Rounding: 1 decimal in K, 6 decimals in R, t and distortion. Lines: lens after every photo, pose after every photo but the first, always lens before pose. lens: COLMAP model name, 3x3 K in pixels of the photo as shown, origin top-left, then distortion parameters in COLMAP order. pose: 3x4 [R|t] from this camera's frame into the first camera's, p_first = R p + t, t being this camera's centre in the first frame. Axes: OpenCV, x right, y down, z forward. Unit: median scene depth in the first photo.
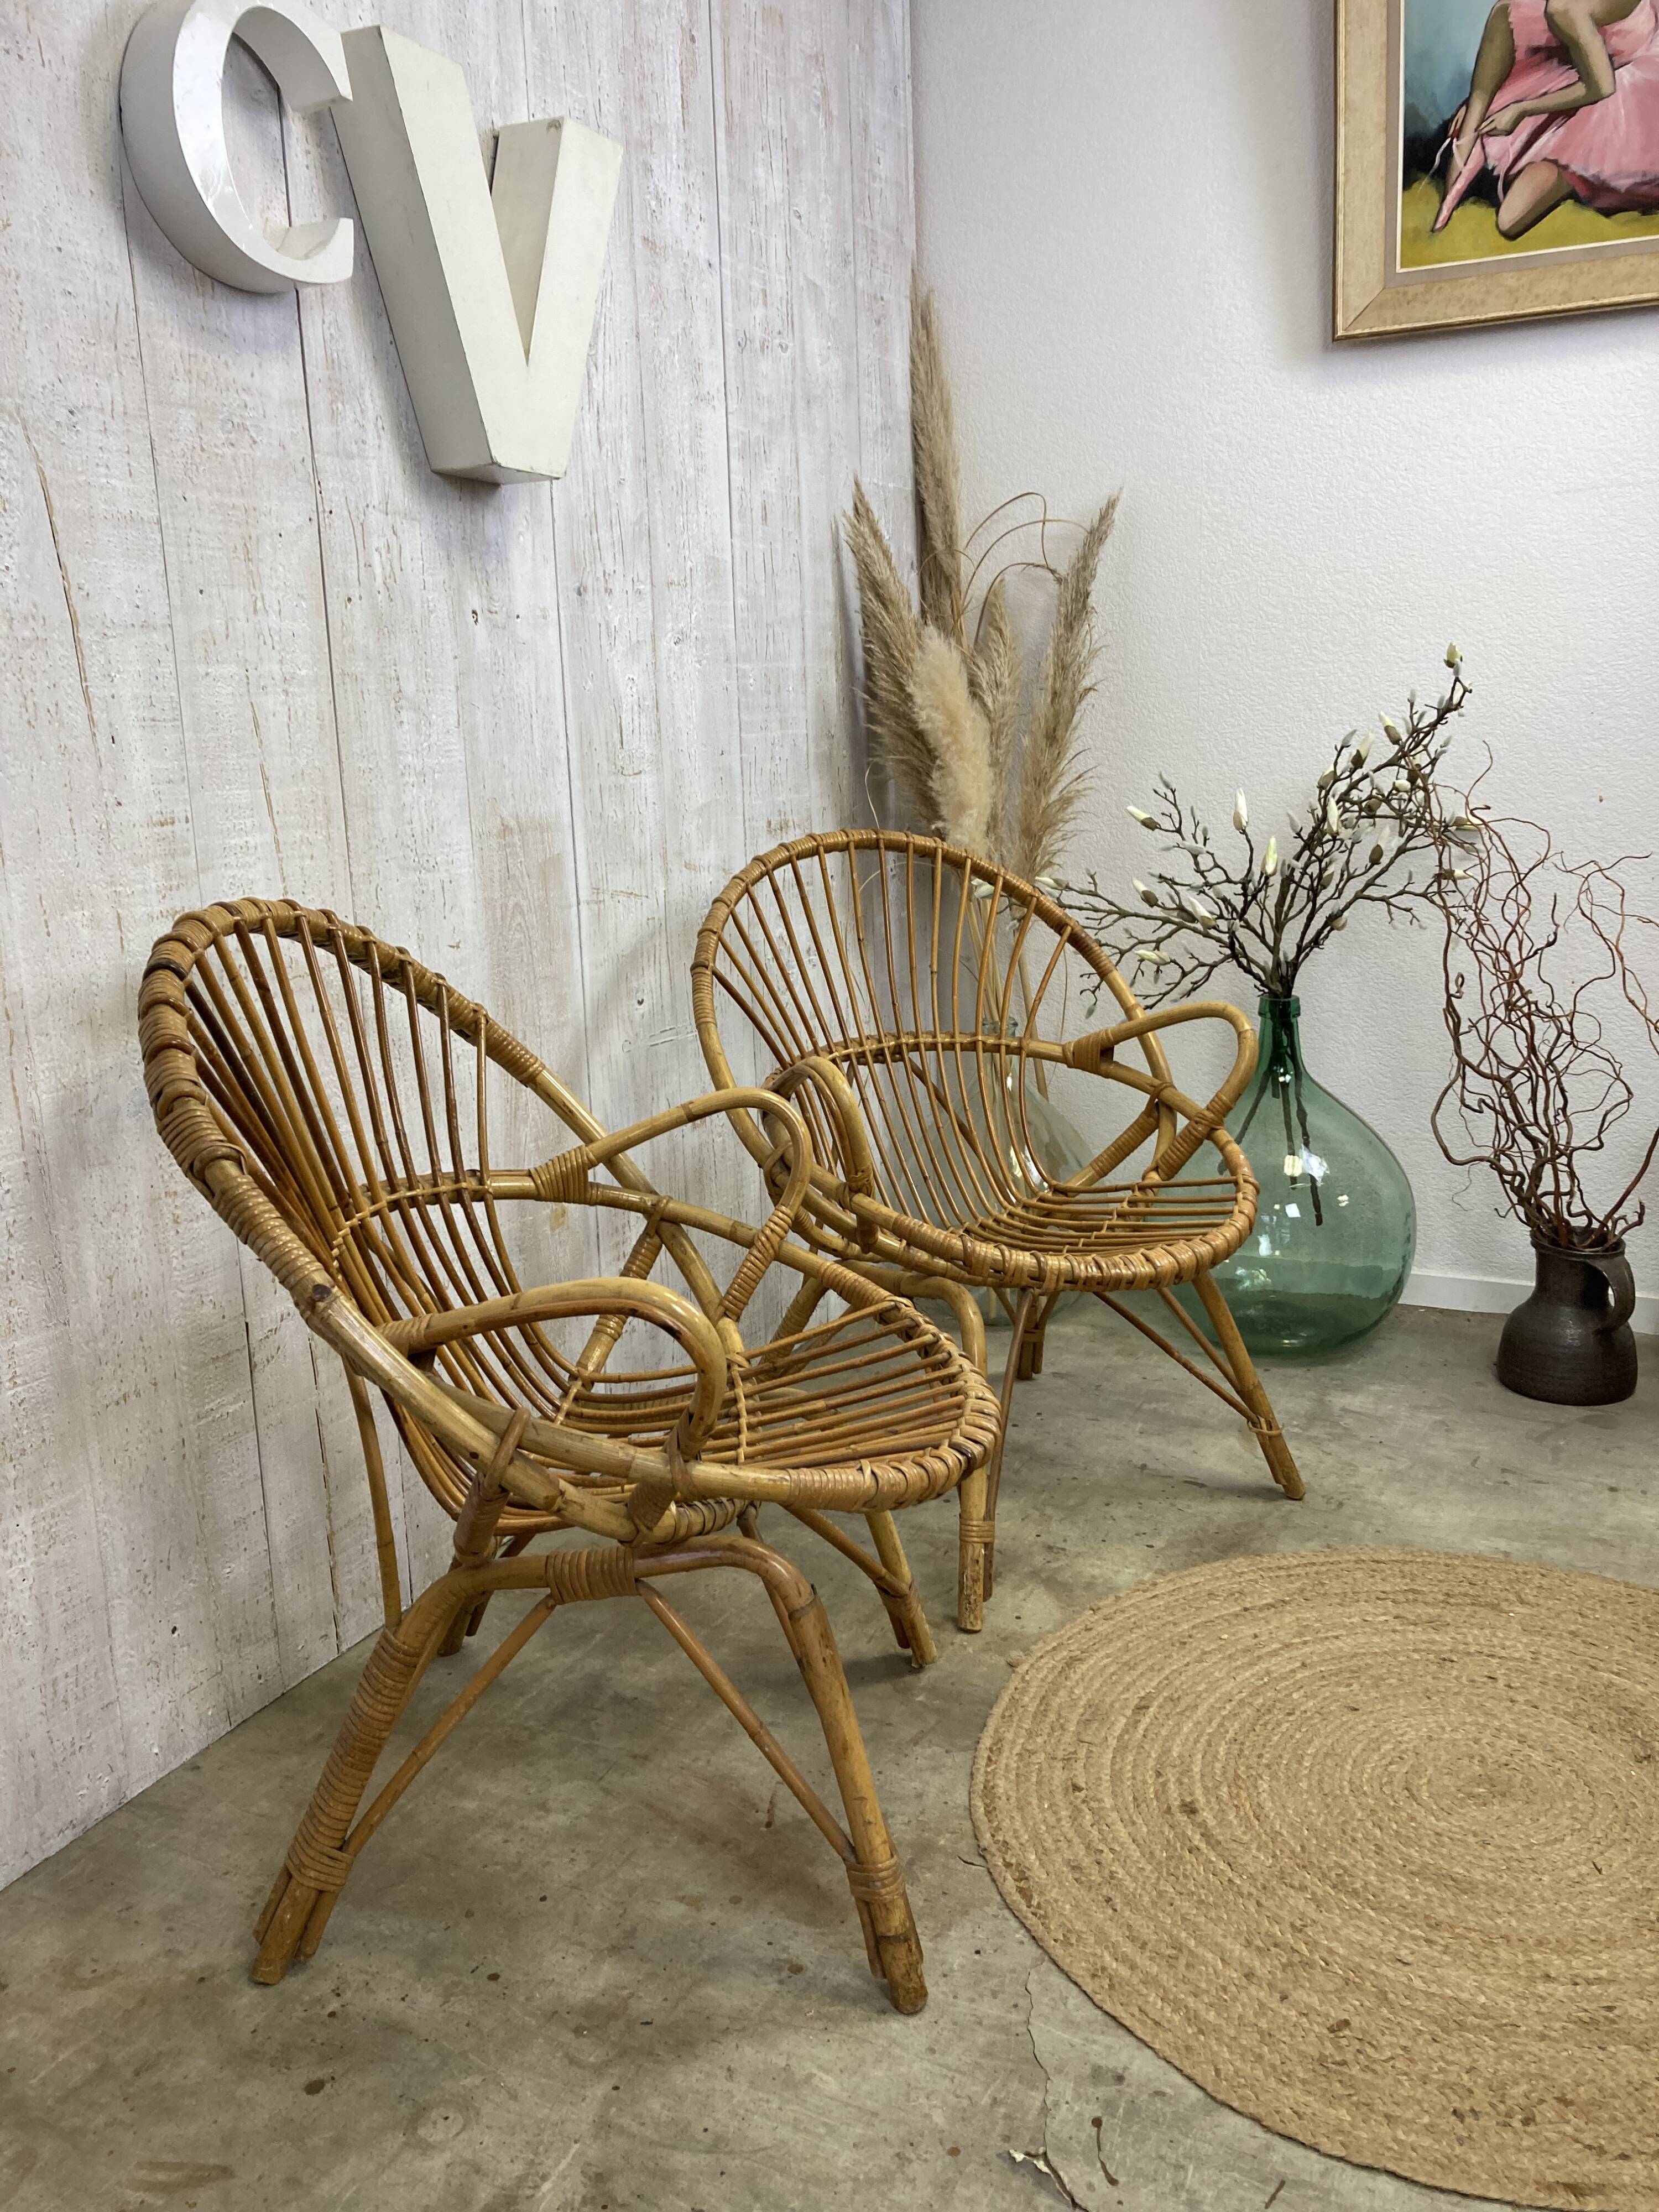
lens RADIAL K [[1812.9, 0, 817.9], [0, 1812.9, 1114.1], [0, 0, 1]] dist [-0.000515, 0.020052]
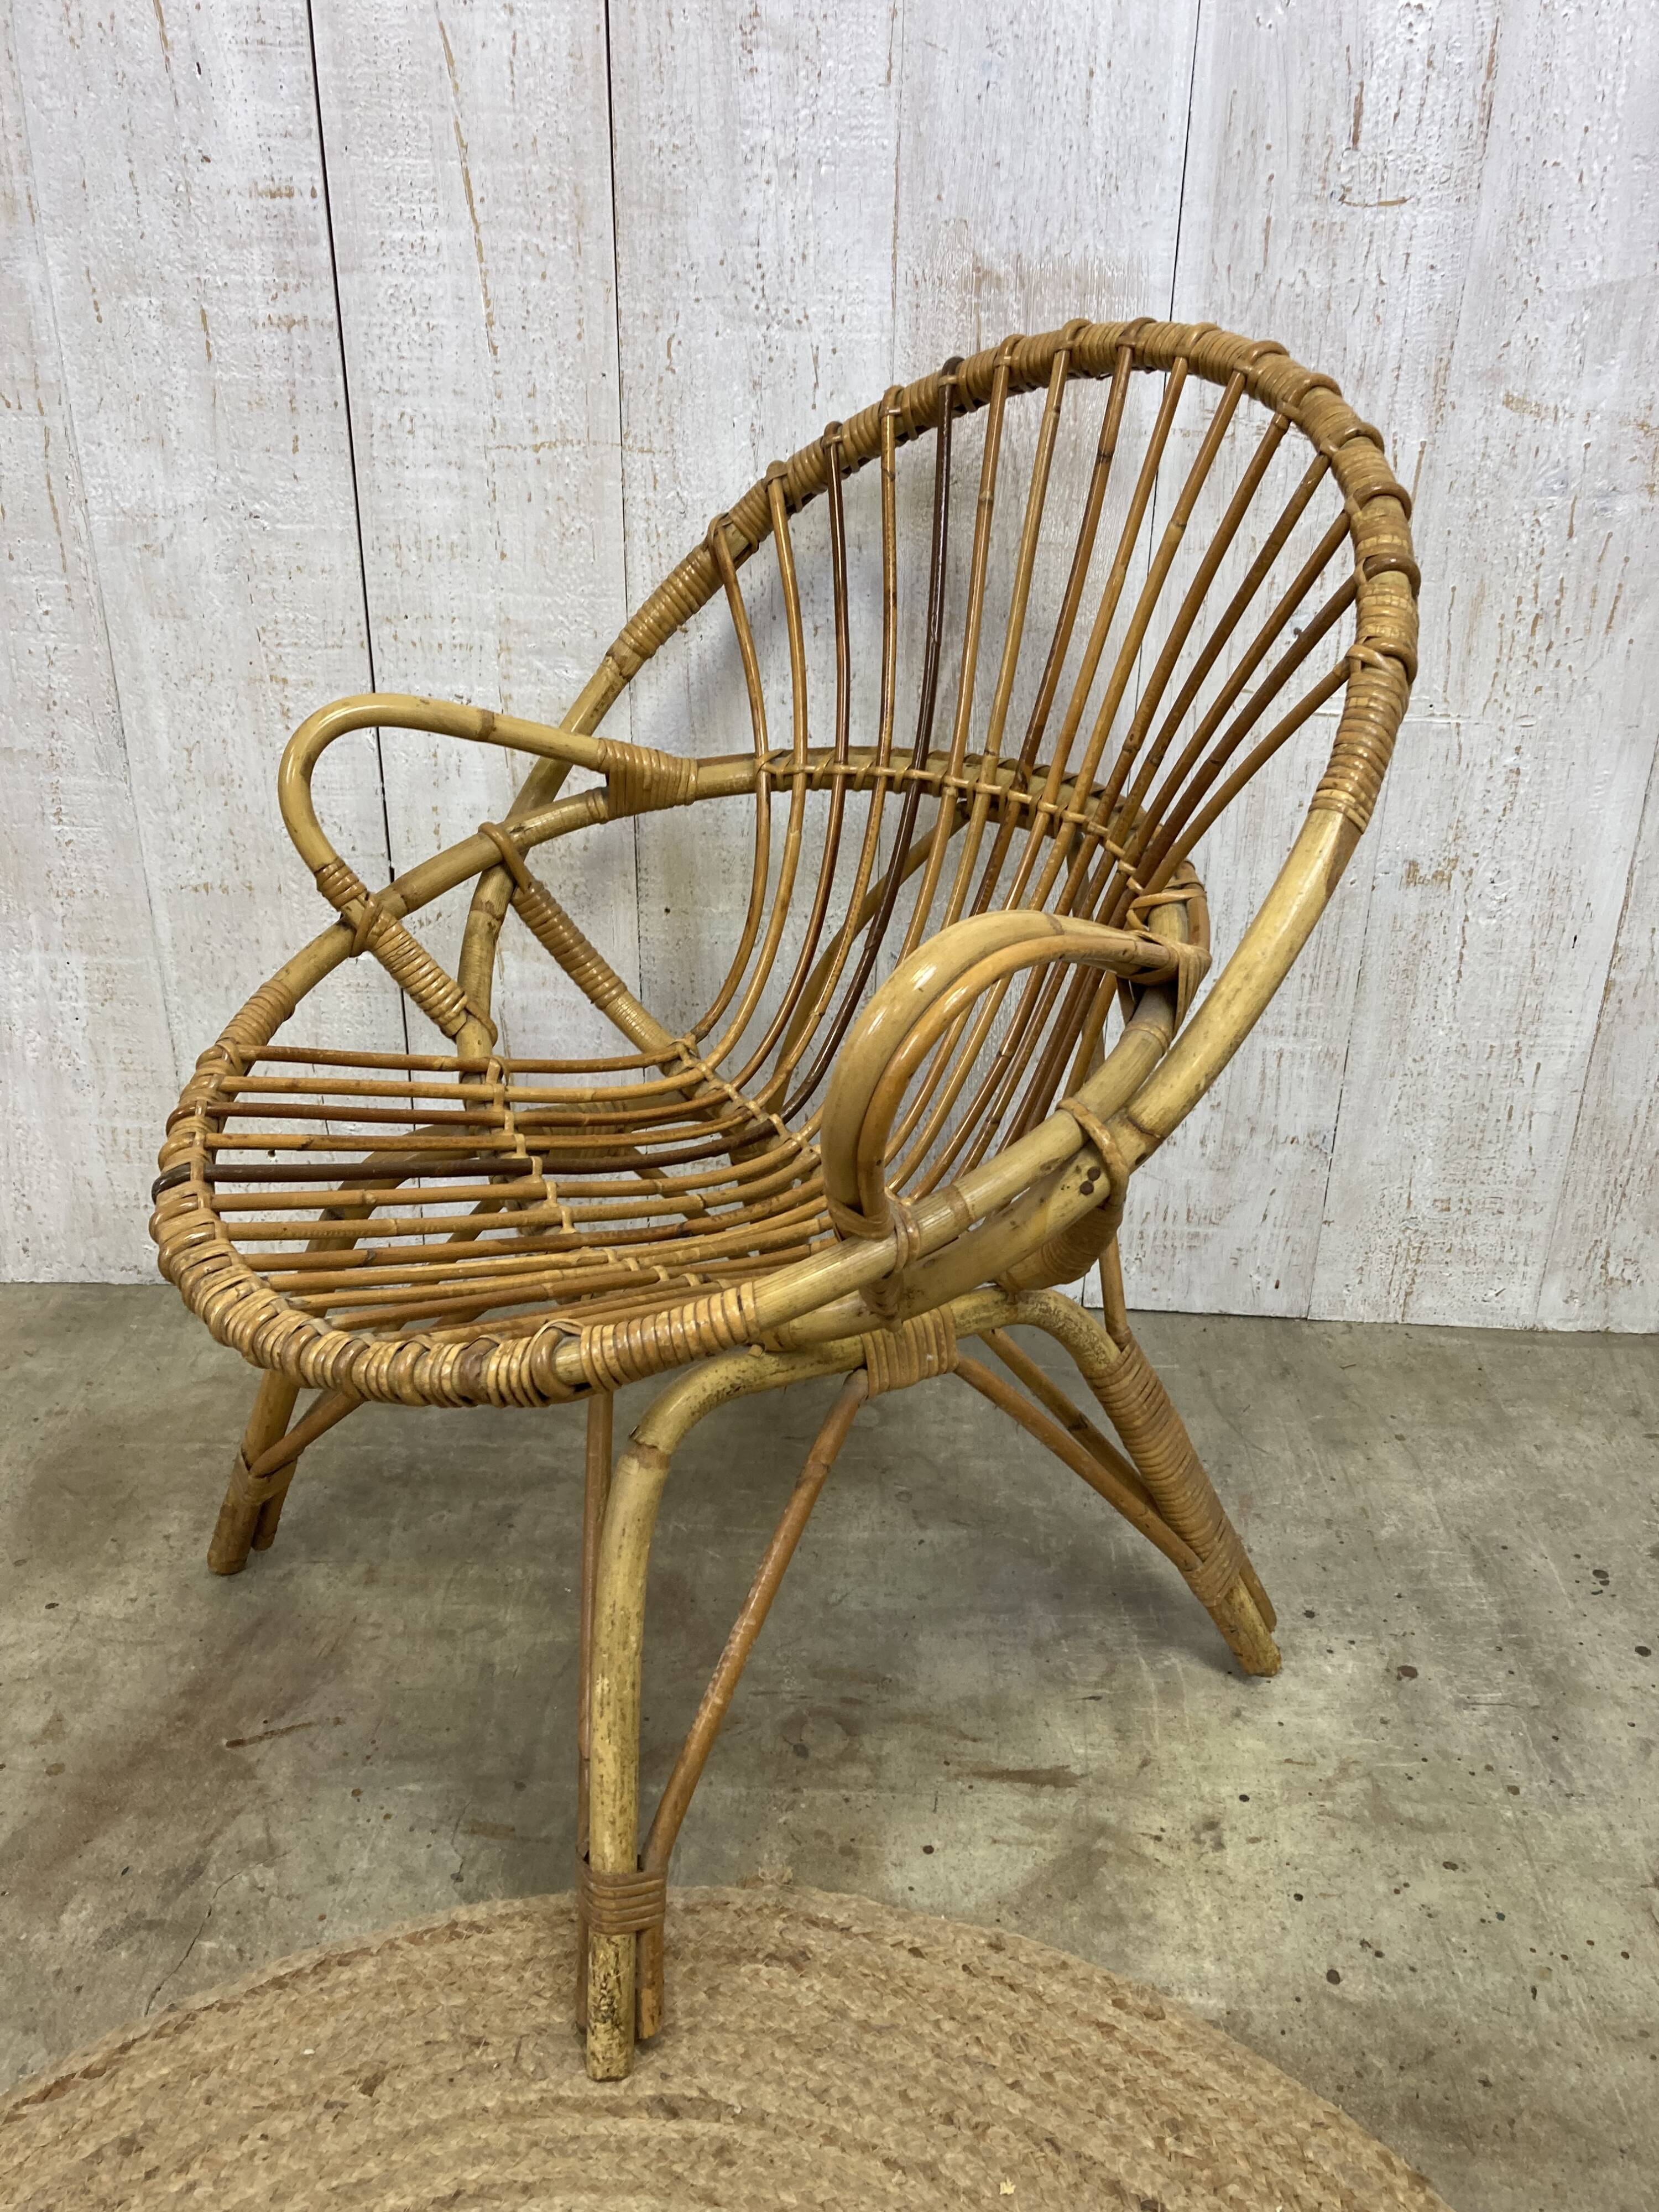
lens RADIAL K [[1817.1, 0, 850.2], [0, 1817.1, 1122.2], [0, 0, 1]] dist [0.009442, 0.015593]
pose [[0.438561, 0.422124, -0.793395, 0.471907], [-0.229368, 0.906161, 0.355334, -0.119560], [0.868939, 0.026144, 0.494229, 0.742892]]
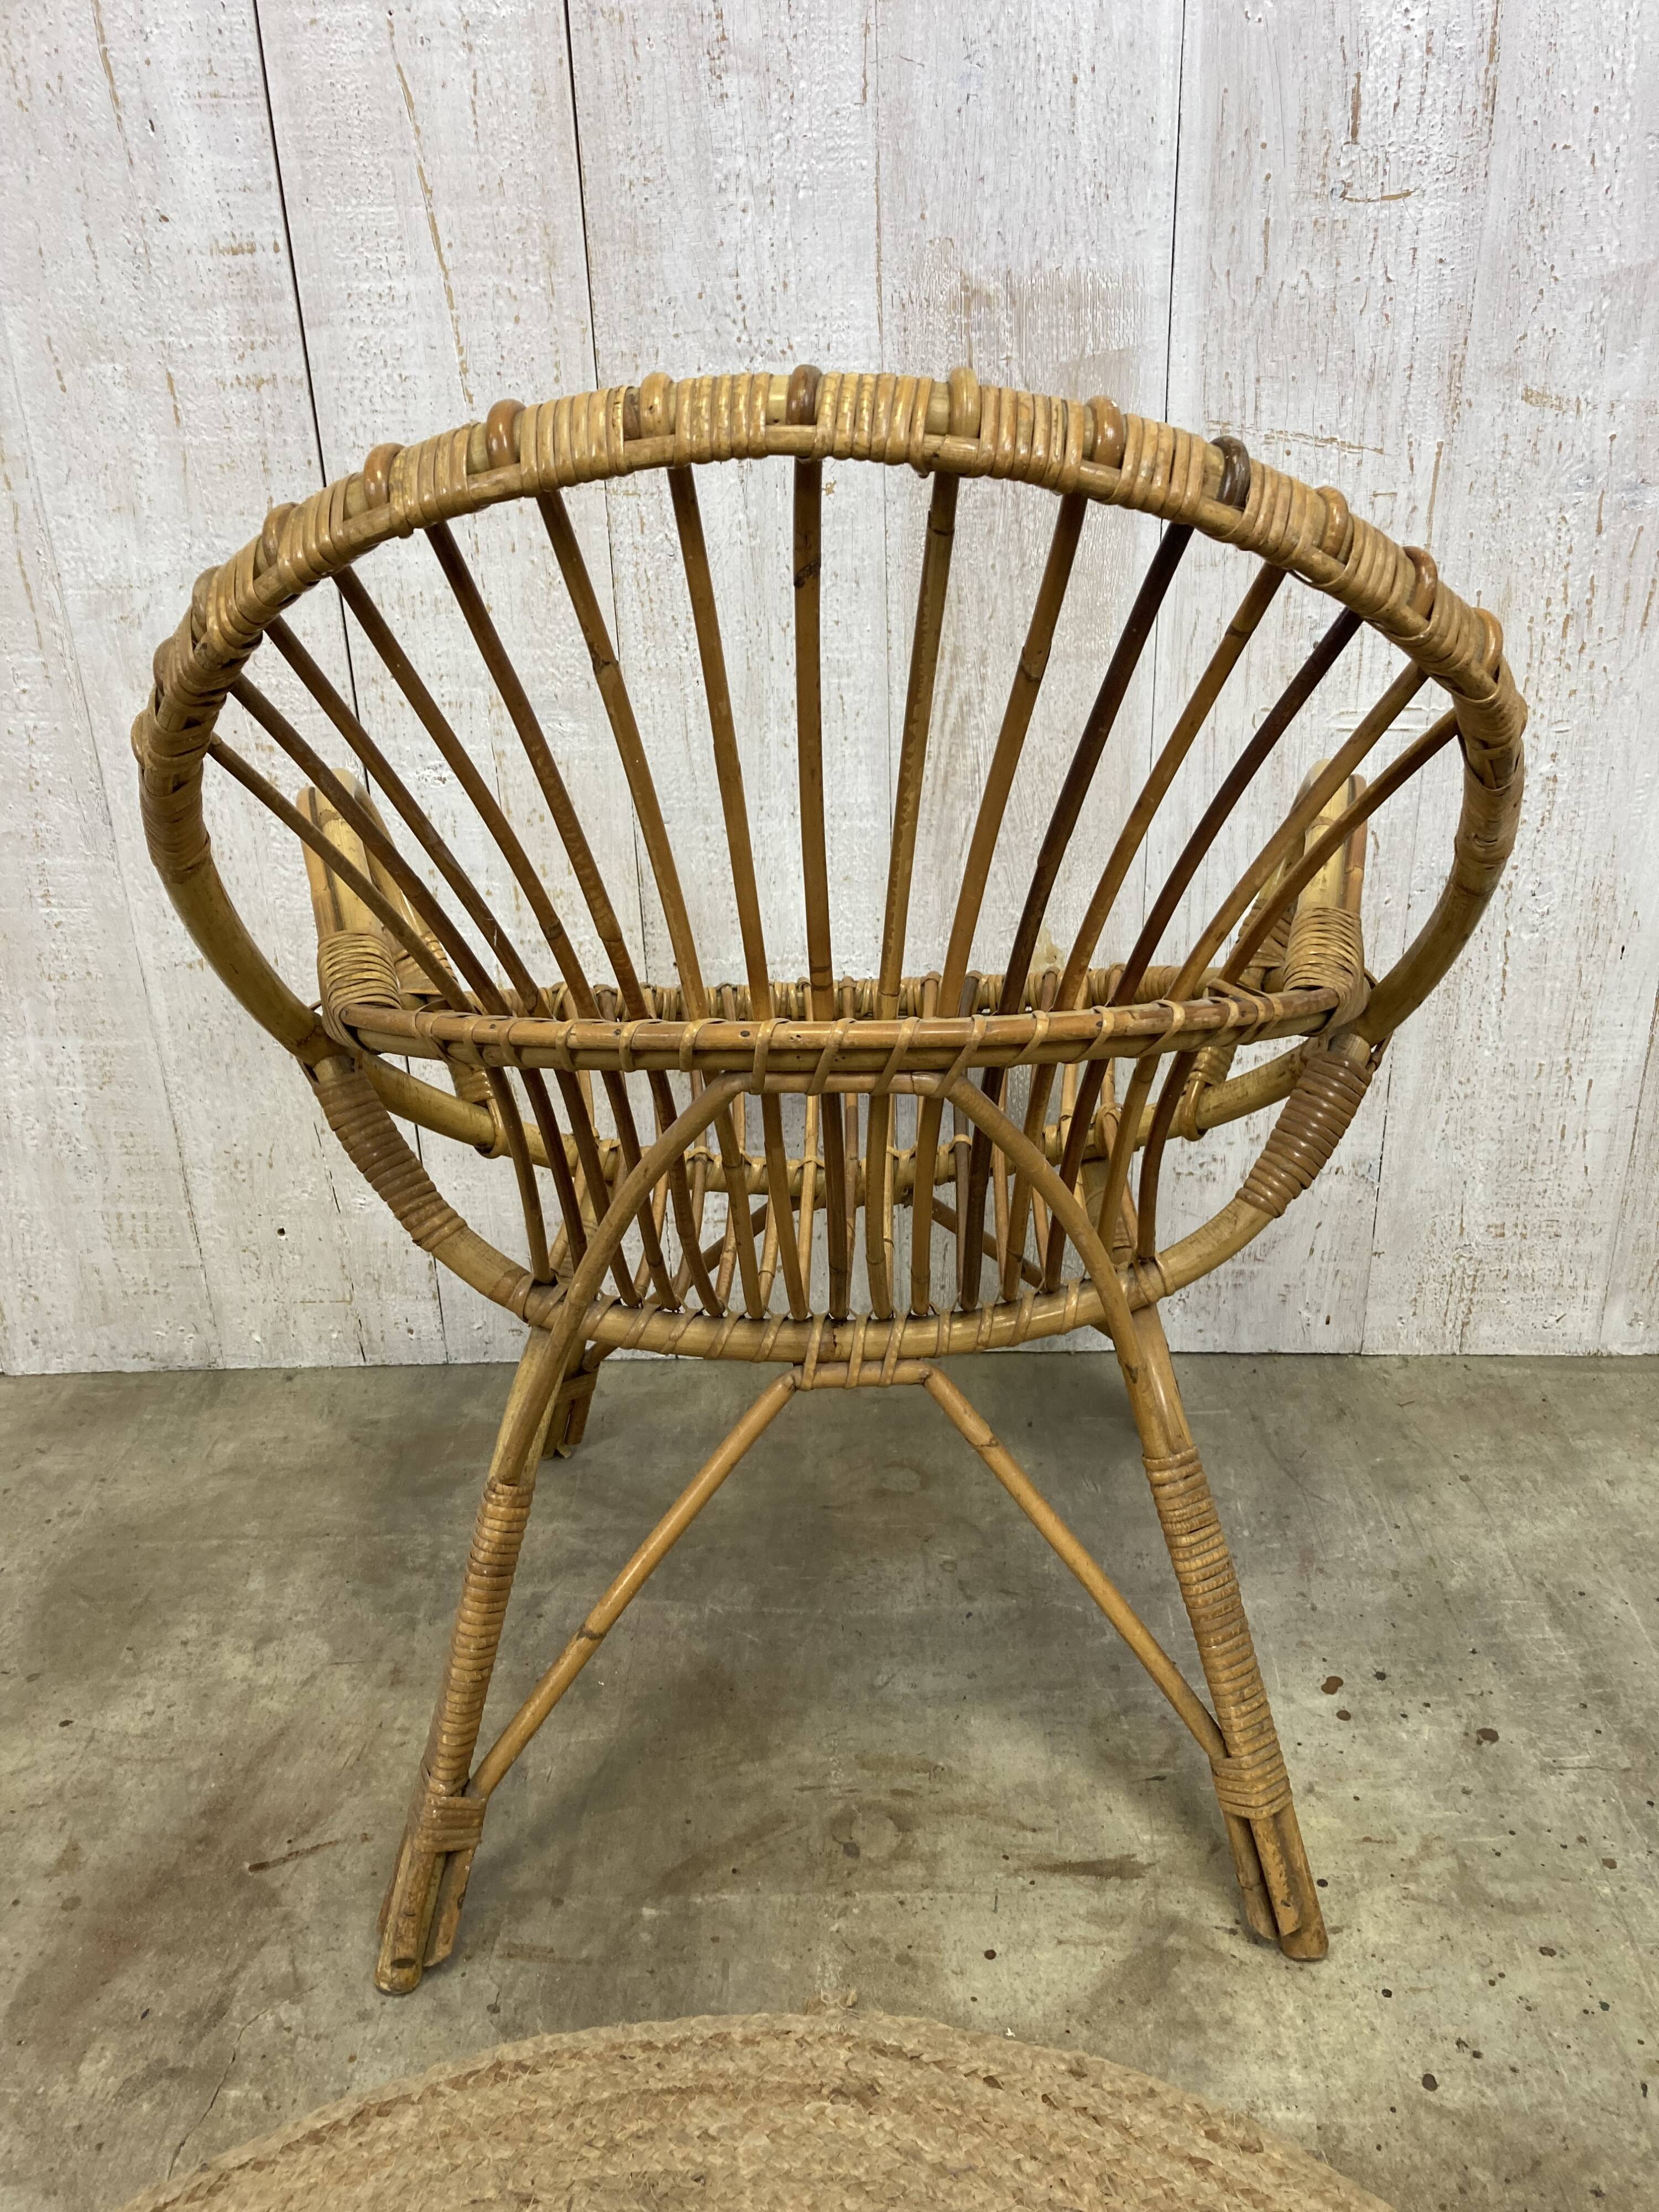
lens RADIAL K [[1817.1, 0, 854.5], [0, 1817.1, 1122.6], [0, 0, 1]] dist [0.009442, 0.015593]
pose [[0.444675, 0.393788, -0.804484, 0.444343], [-0.181870, 0.919157, 0.349391, -0.123445], [0.877033, -0.009054, 0.480345, 0.760557]]
